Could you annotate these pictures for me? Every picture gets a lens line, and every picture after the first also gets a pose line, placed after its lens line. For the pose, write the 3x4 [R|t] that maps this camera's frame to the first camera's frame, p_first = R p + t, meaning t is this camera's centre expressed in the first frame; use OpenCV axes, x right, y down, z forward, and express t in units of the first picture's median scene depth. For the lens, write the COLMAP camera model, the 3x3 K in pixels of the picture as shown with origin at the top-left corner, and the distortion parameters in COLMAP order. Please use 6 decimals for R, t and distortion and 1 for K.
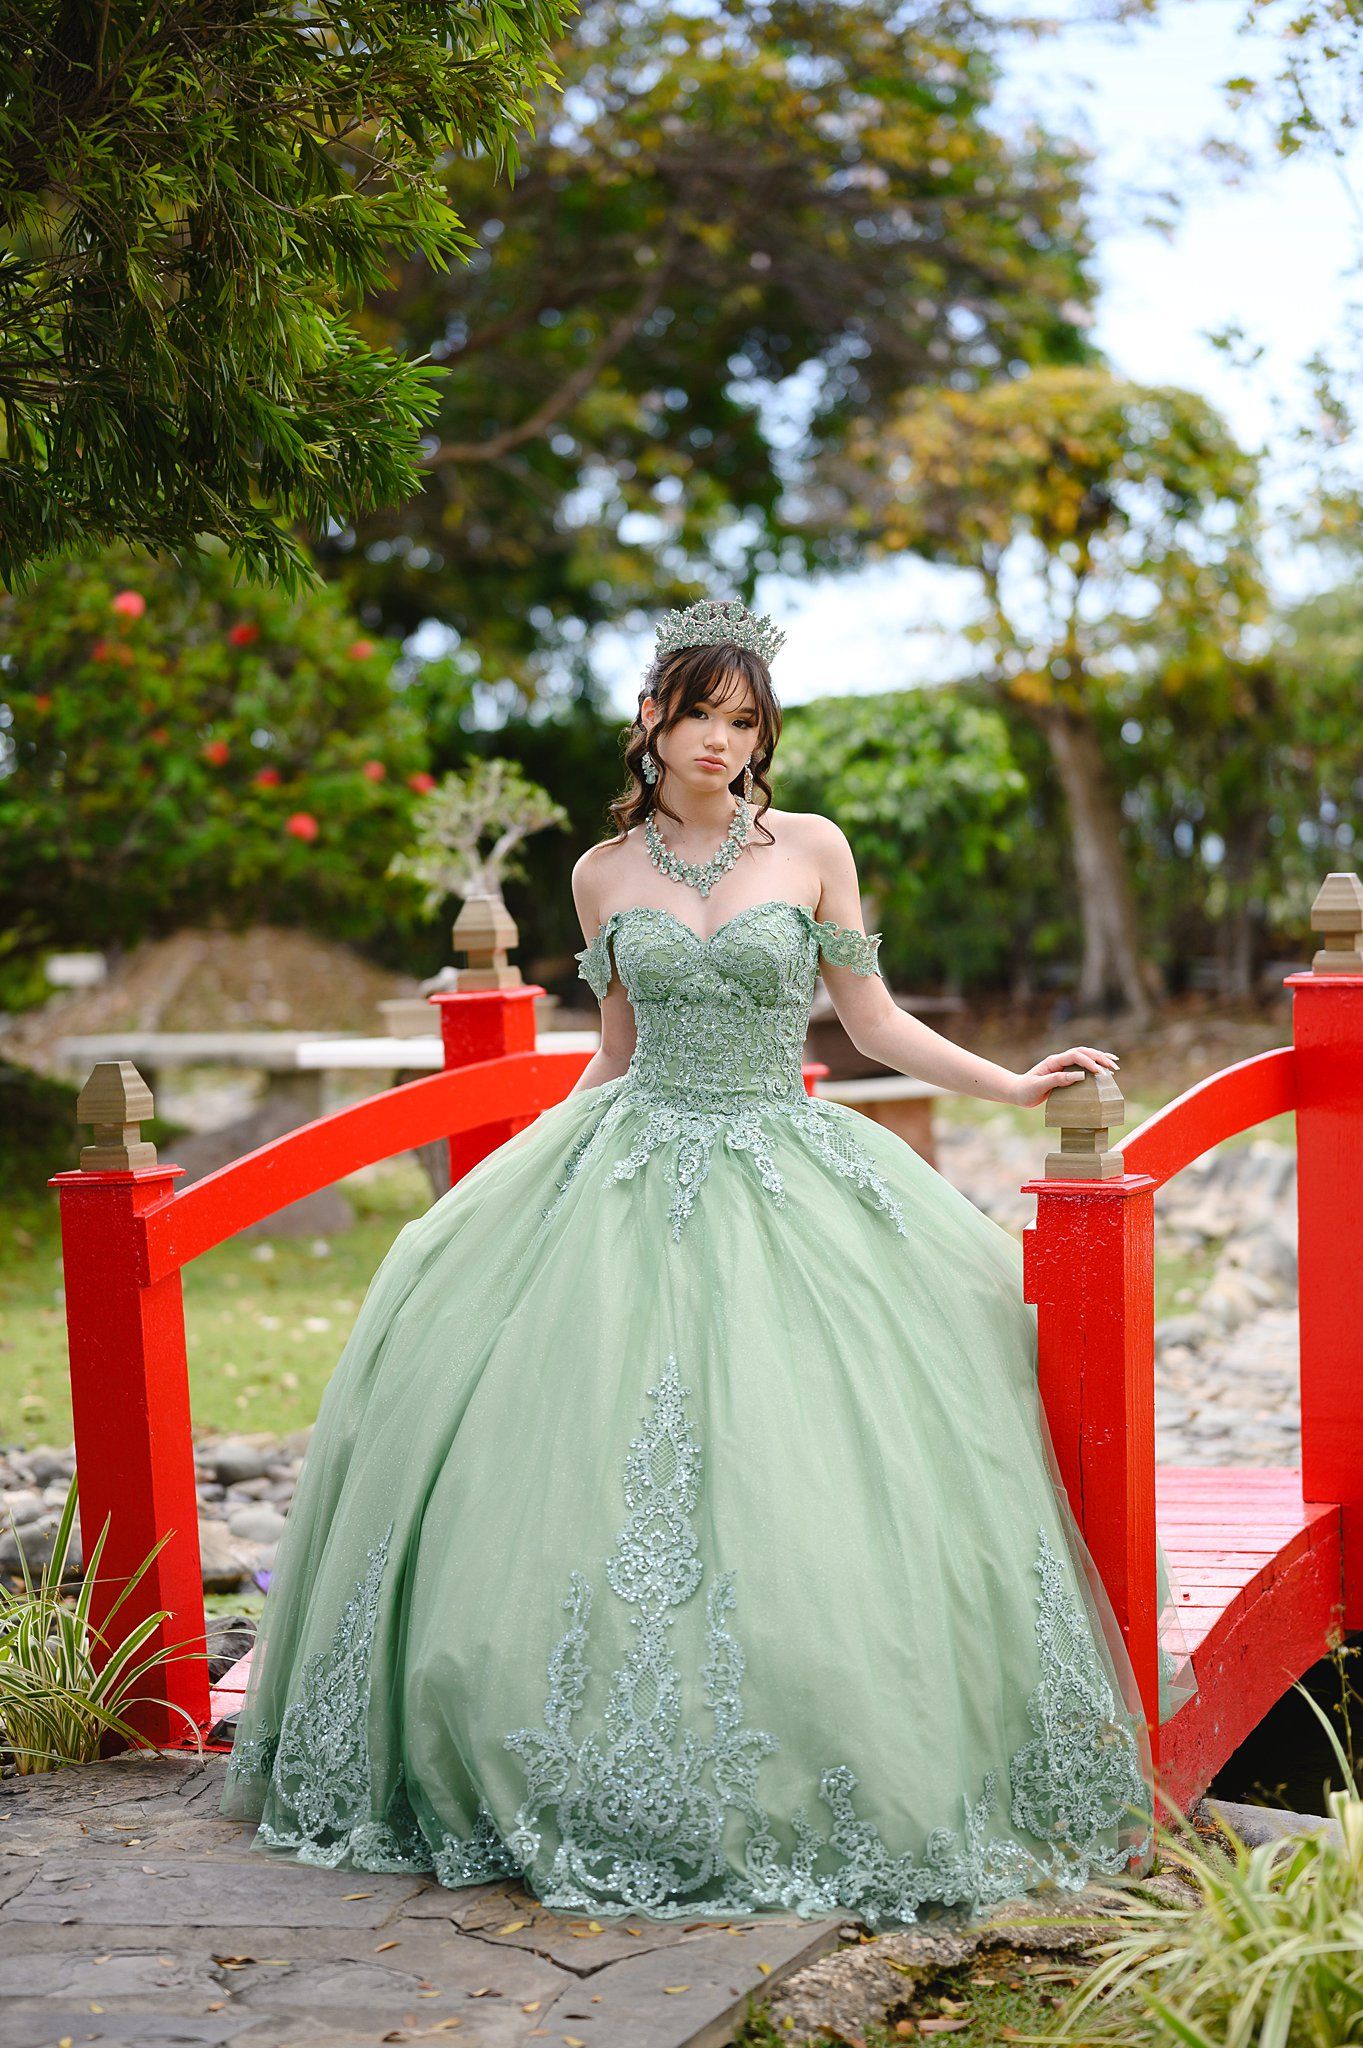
lens RADIAL K [[4986.8, 0, 690.2], [0, 4986.8, 1024.7], [0, 0, 1]] dist [0.041832, 0.000000]
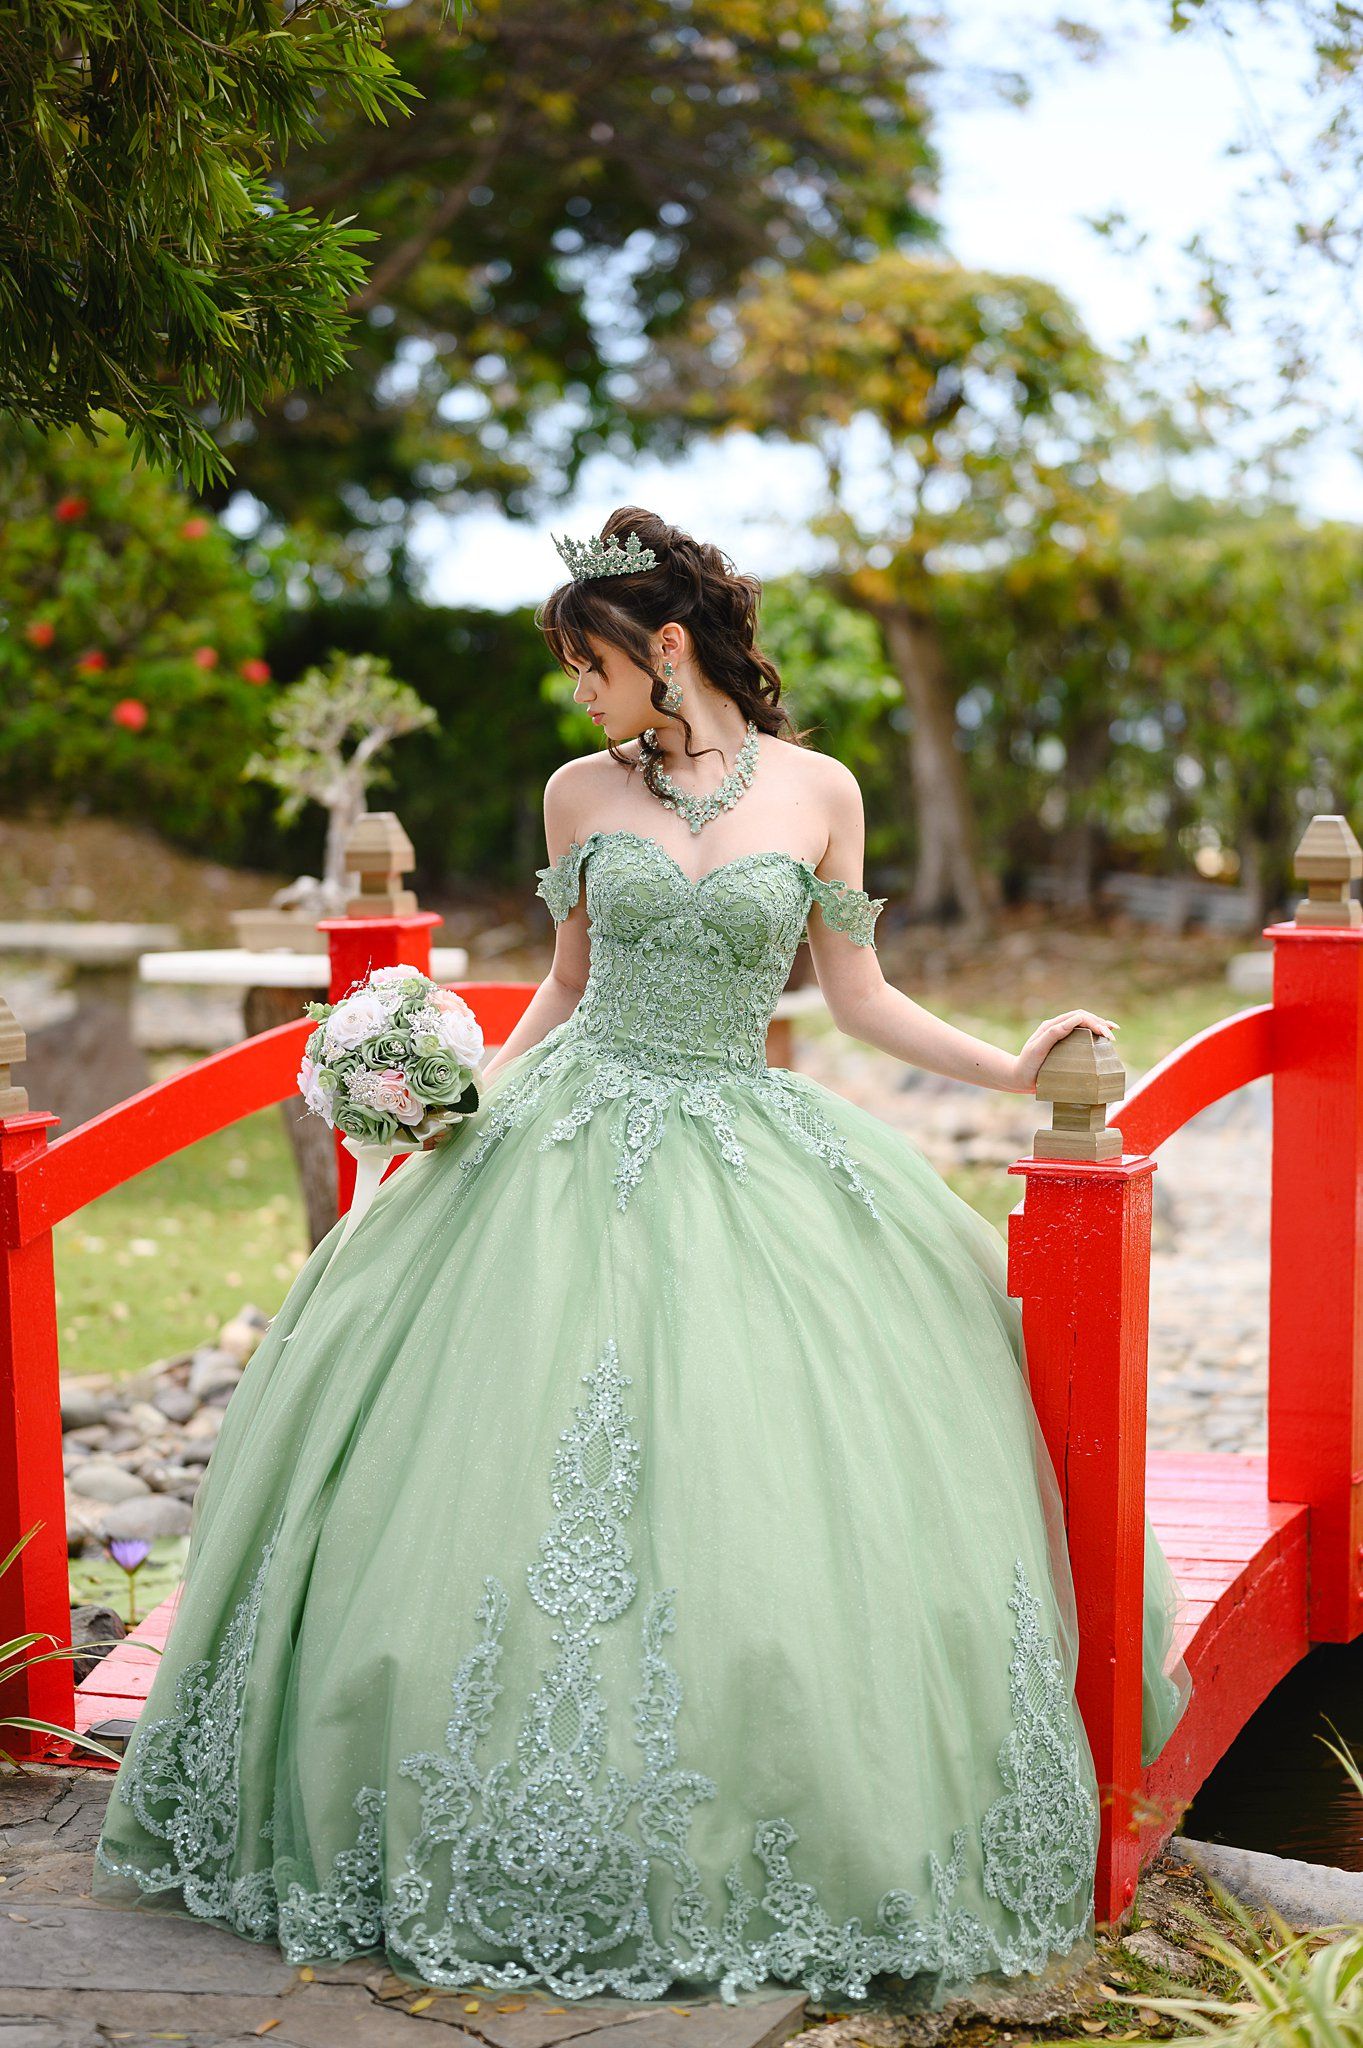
lens RADIAL K [[4986.8, 0, 664.5], [0, 4986.8, 1018.3], [0, 0, 1]] dist [0.041832, 0.000000]
pose [[0.998847, 0.022964, 0.042148, -0.016521], [-0.023922, 0.999464, 0.022368, -0.006260], [-0.041612, -0.023351, 0.998861, 0.052608]]
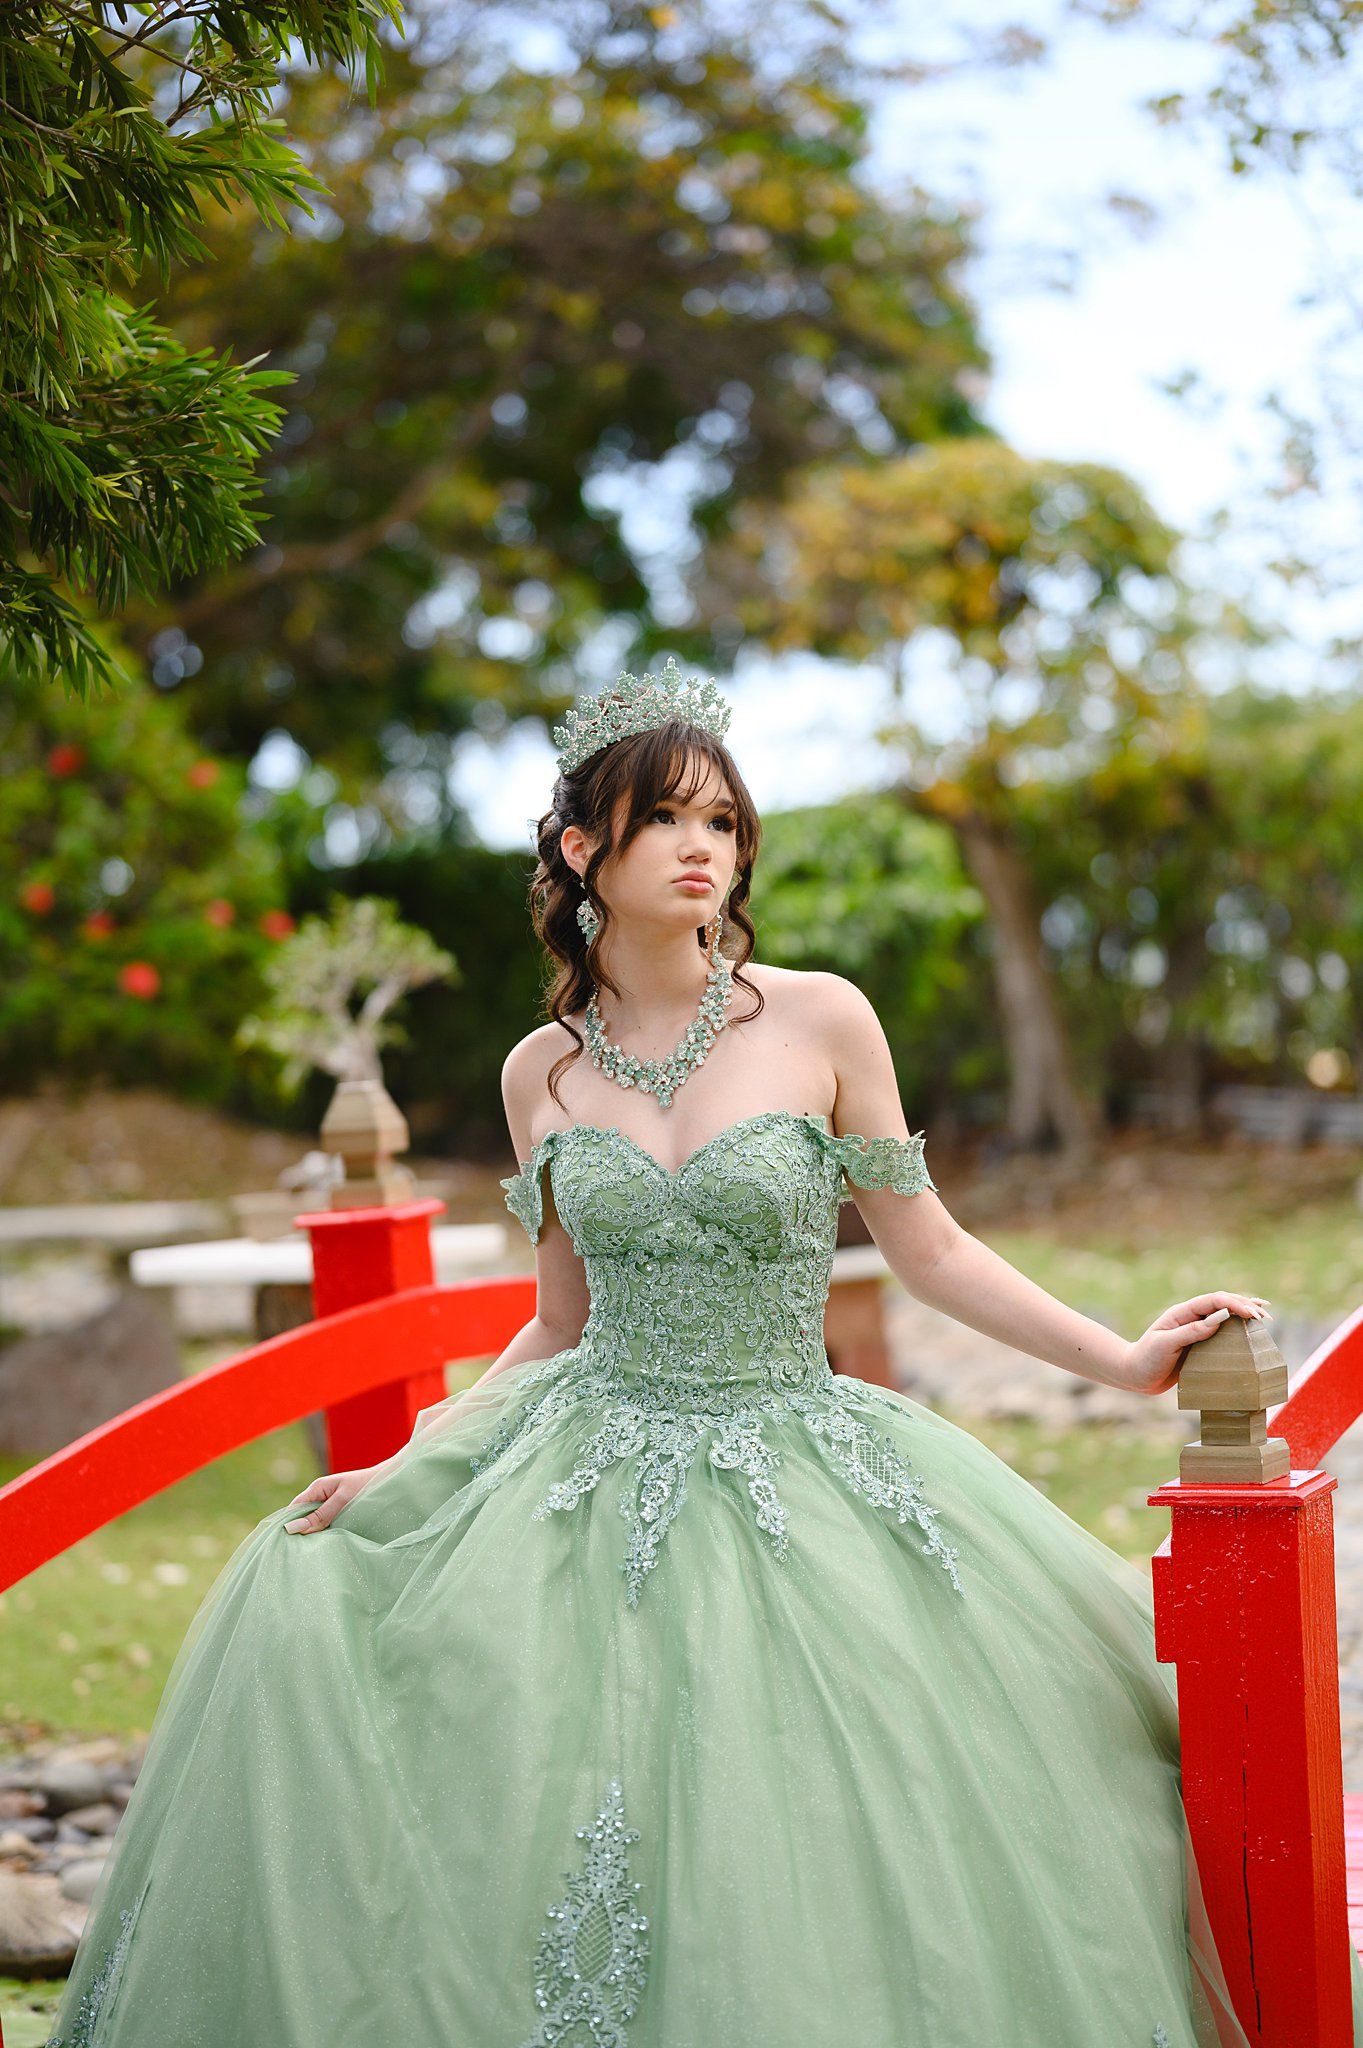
lens RADIAL K [[4986.8, 0, 634.9], [0, 4986.8, 1046.9], [0, 0, 1]] dist [0.041832, 0.000000]
pose [[0.999311, -0.033086, 0.016835, -0.007446], [0.033410, 0.999255, -0.019326, -0.009545], [-0.016183, 0.019876, 0.999671, 0.147025]]
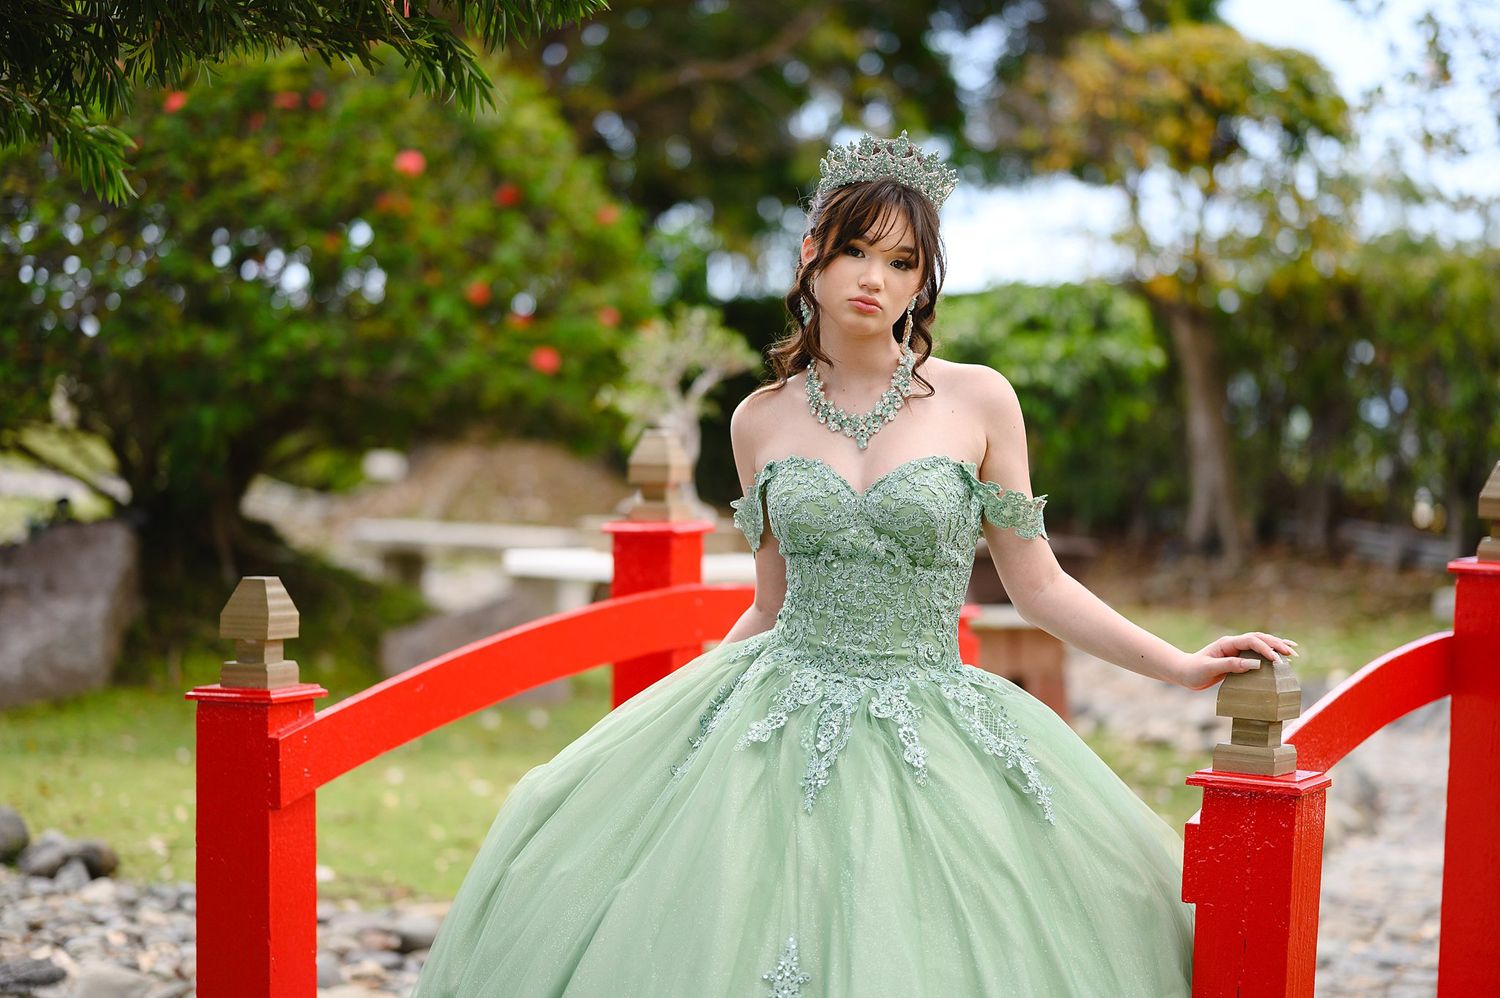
lens RADIAL K [[3652.5, 0, 748.2], [0, 3652.5, 492.8], [0, 0, 1]] dist [0.041832, 0.000000]
pose [[0.997464, 0.061910, -0.035102, 0.002645], [-0.062223, 0.998031, -0.007918, -0.005059], [0.034542, 0.010082, 0.999352, 0.152657]]
